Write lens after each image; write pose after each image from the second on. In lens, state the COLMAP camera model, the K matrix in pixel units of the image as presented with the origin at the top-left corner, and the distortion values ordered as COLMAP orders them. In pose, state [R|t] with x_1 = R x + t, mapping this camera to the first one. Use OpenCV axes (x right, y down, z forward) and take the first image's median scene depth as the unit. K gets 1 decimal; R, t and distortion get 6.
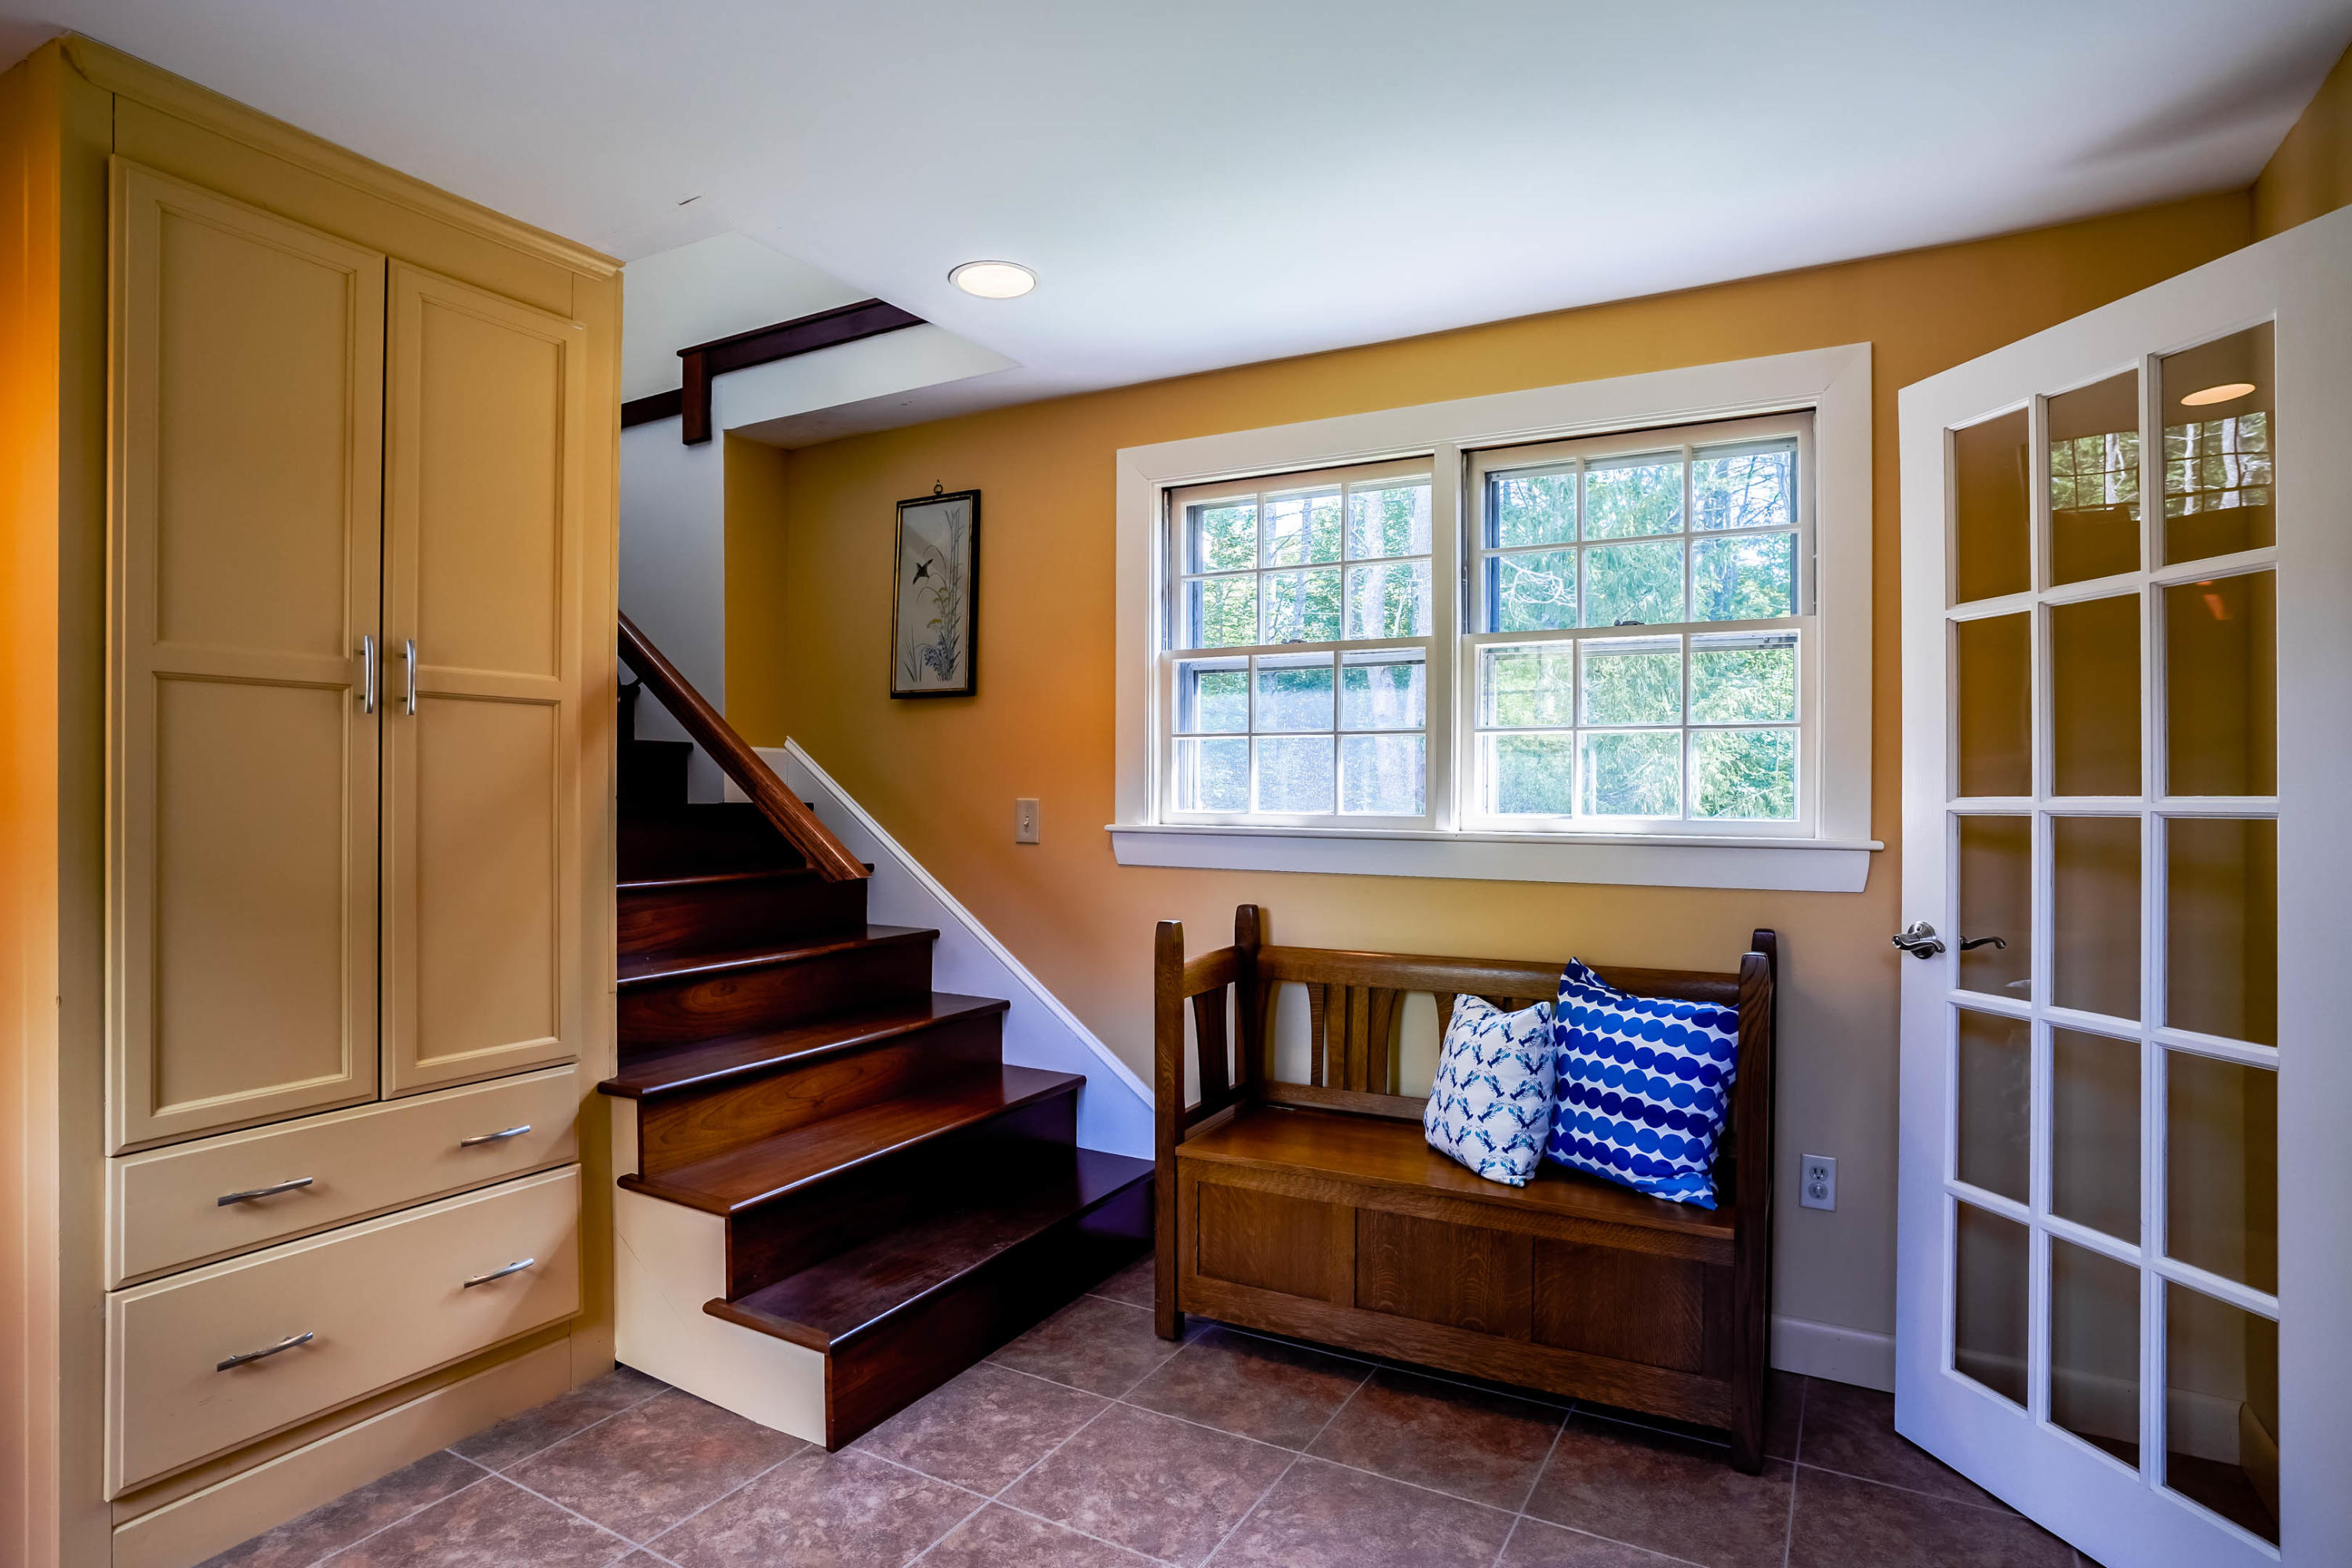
lens RADIAL K [[1202.8, 0, 1176.0], [0, 1202.8, 784.0], [0, 0, 1]] dist [-0.088463, 0.041792]
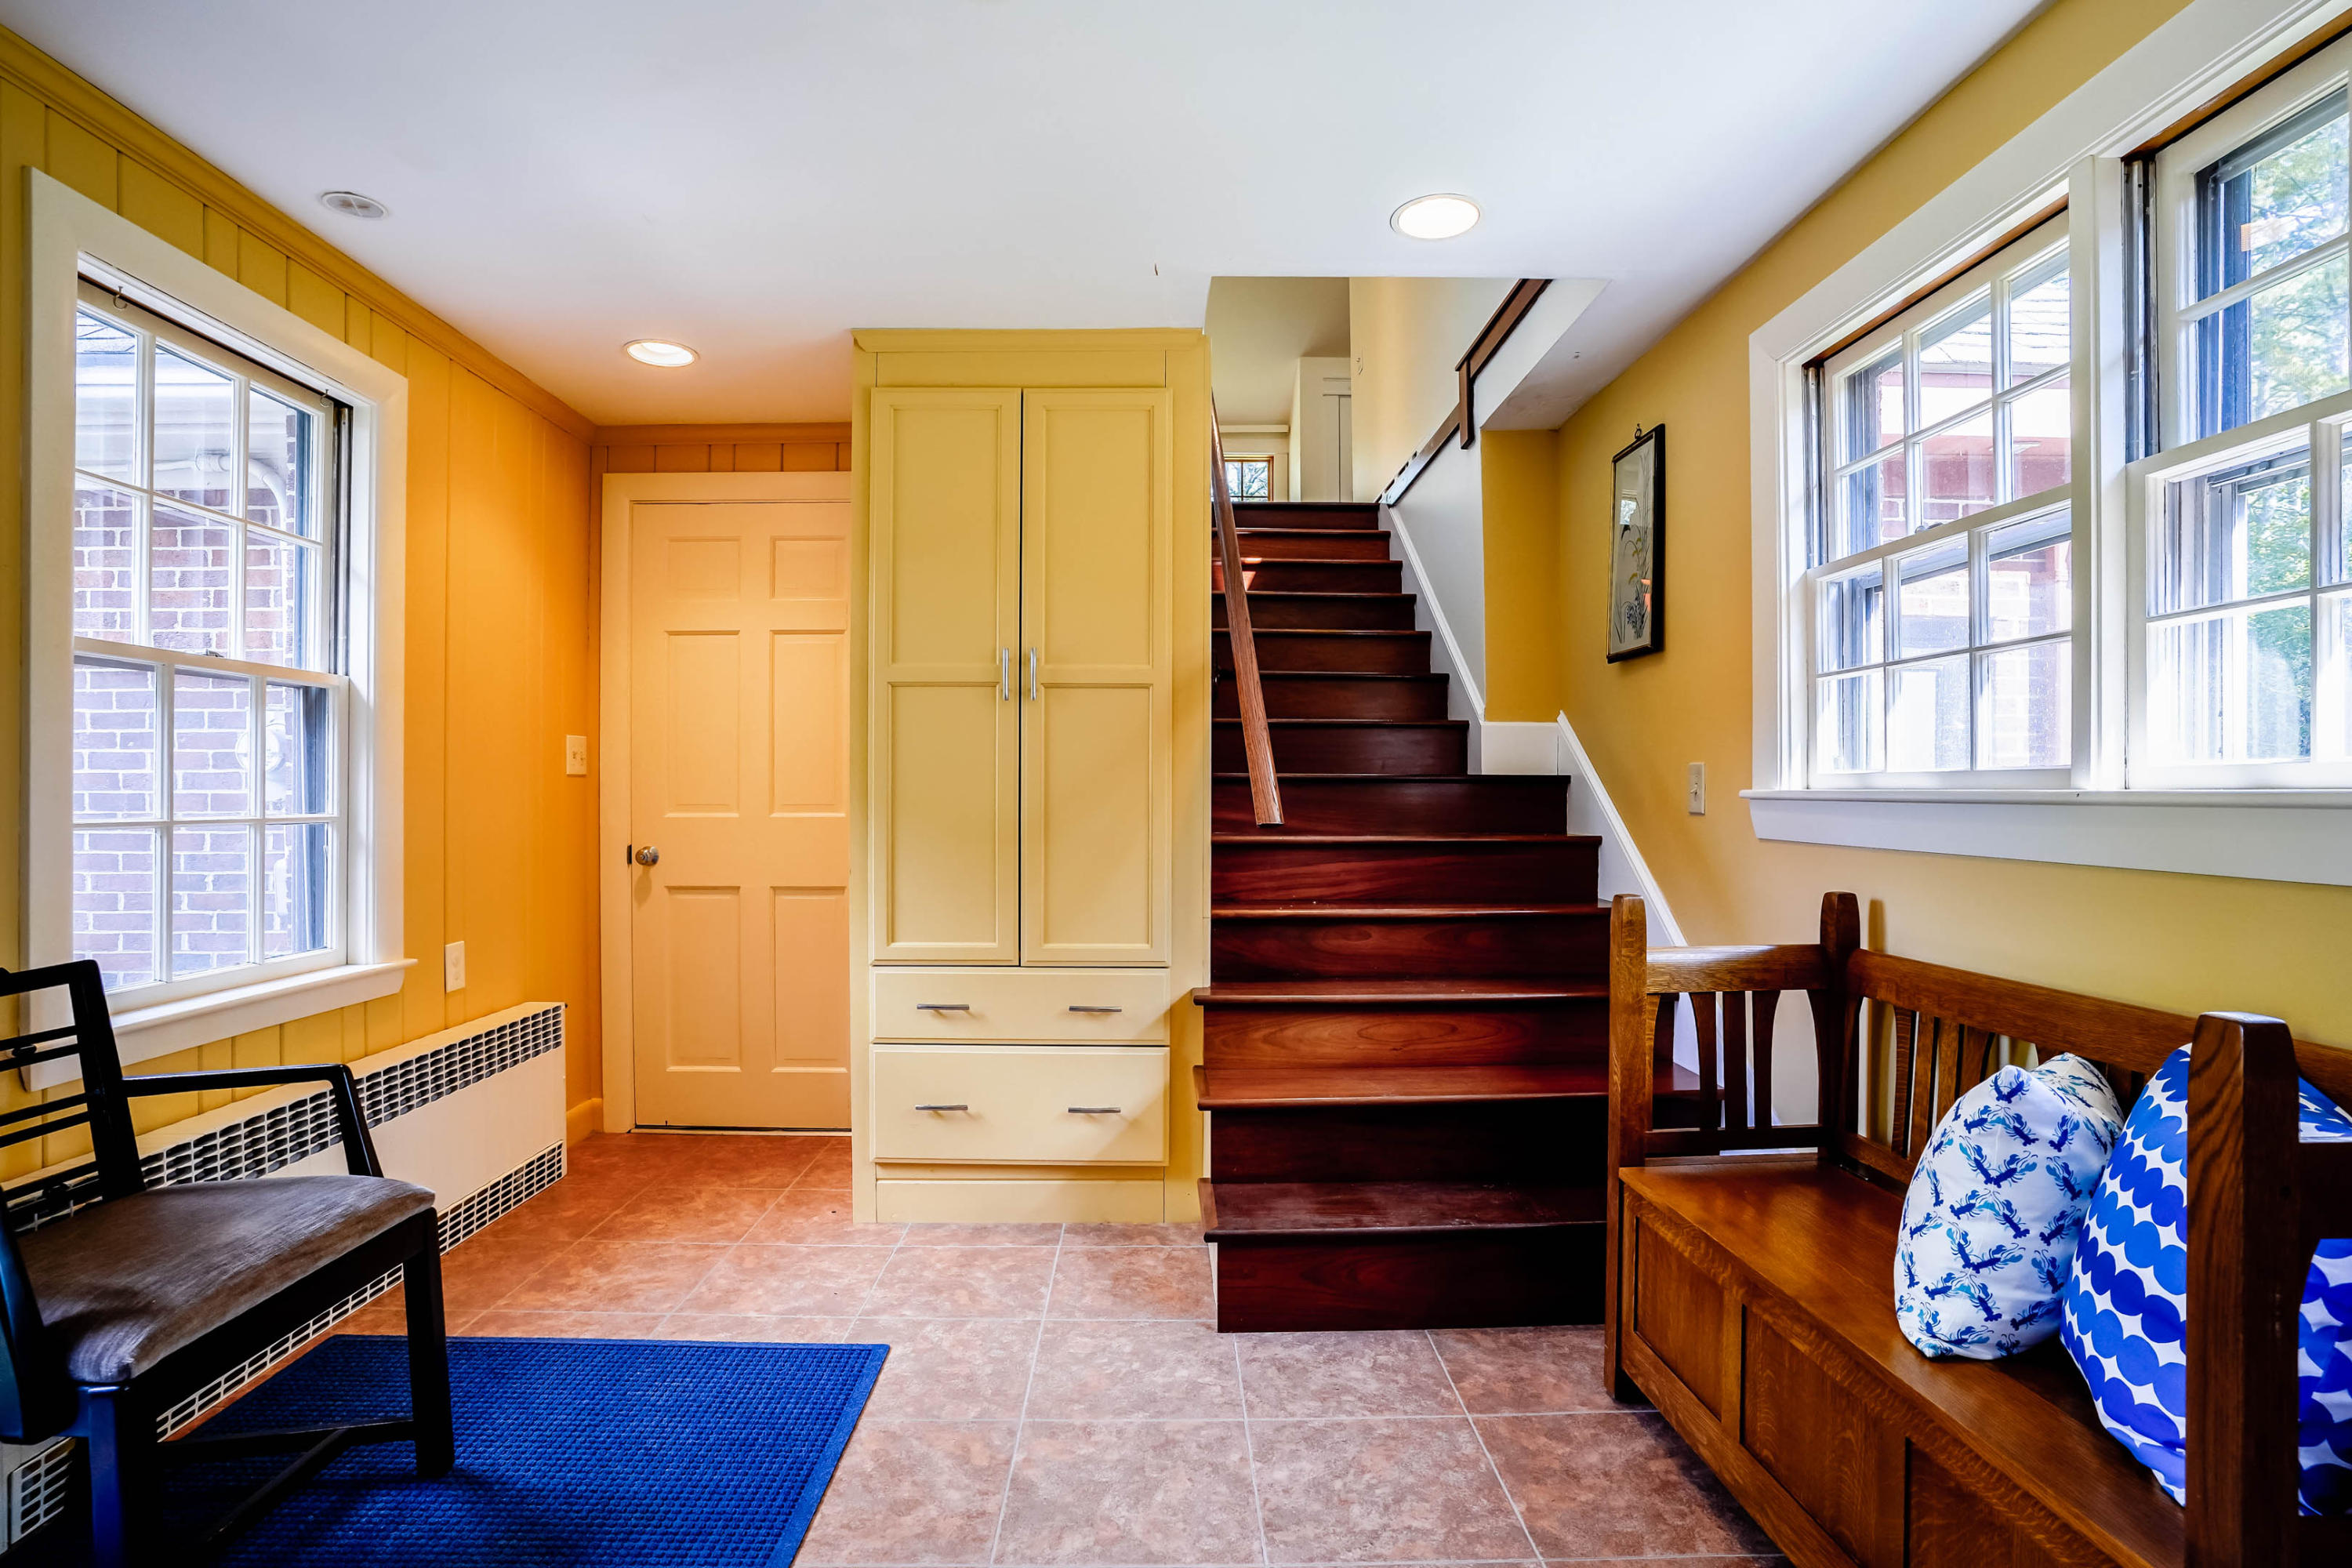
lens RADIAL K [[1154.6, 0, 1176.0], [0, 1154.6, 784.0], [0, 0, 1]] dist [-0.093436, 0.039739]
pose [[0.513290, -0.007188, -0.858185, 0.561467], [0.002452, 0.999973, -0.006909, 0.046905], [0.858212, 0.001442, 0.513294, 0.364410]]
